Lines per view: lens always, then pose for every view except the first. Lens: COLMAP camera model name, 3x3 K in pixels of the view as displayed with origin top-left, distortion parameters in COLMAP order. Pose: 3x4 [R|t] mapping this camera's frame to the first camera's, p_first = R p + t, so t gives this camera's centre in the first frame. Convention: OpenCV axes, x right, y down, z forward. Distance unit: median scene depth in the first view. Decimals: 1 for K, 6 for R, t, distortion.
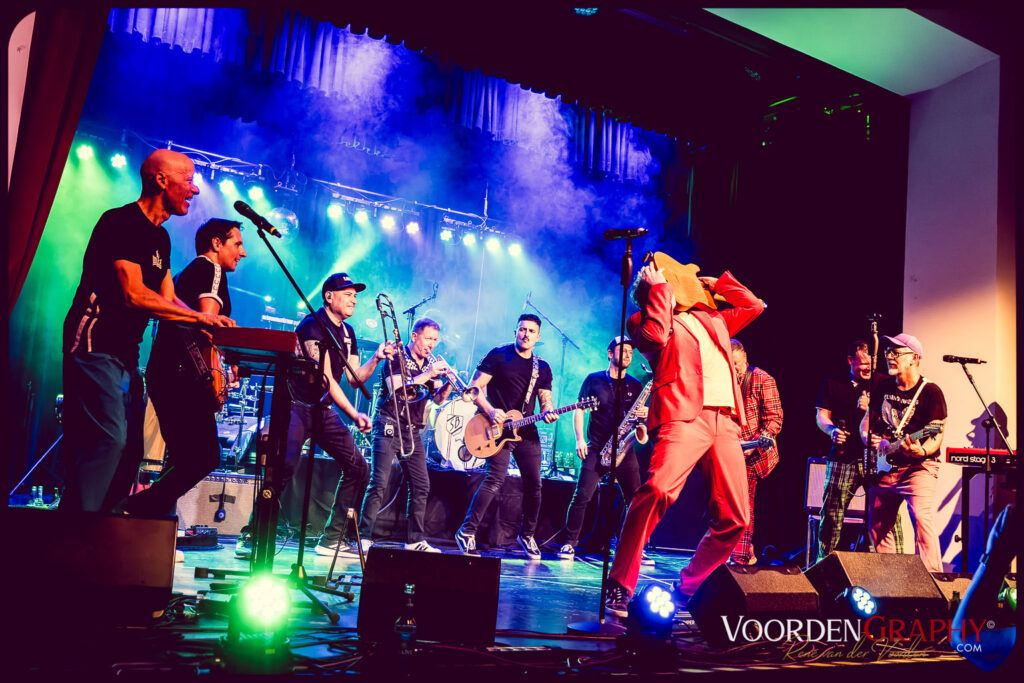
lens RADIAL K [[1009.2, 0, 507.3], [0, 1009.2, 344.3], [0, 0, 1]] dist [-0.020749, 0.000000]
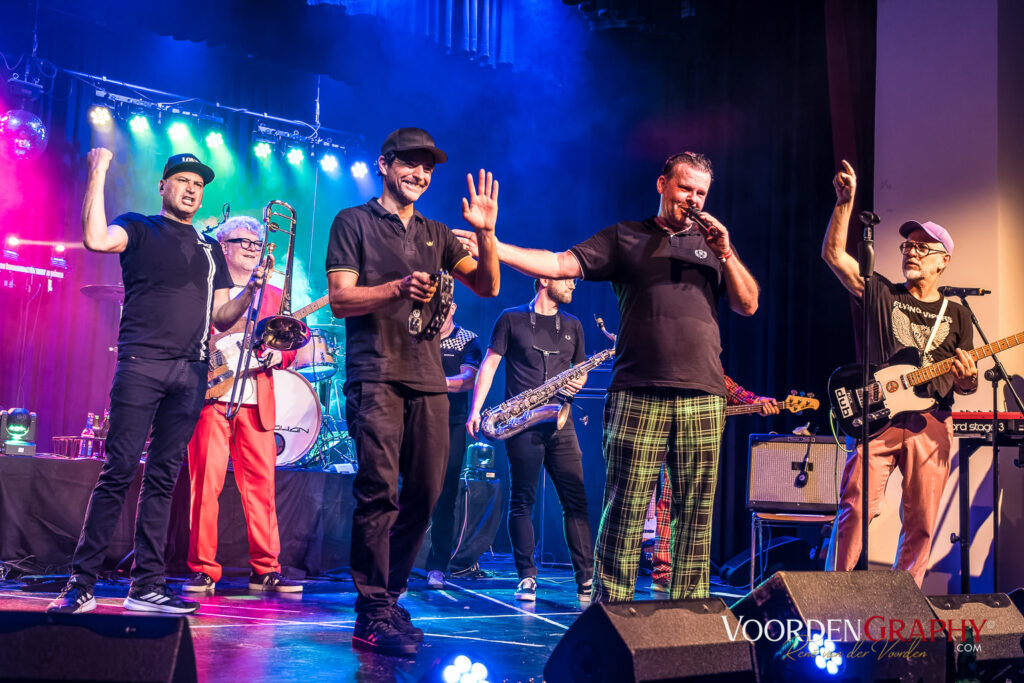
lens RADIAL K [[1238.0, 0, 506.6], [0, 1238.0, 345.6], [0, 0, 1]] dist [0.022374, 0.000000]
pose [[0.995653, -0.027978, 0.088839, 0.055227], [0.025641, 0.999297, 0.027338, 0.023586], [-0.089542, -0.024941, 0.995671, 0.149563]]
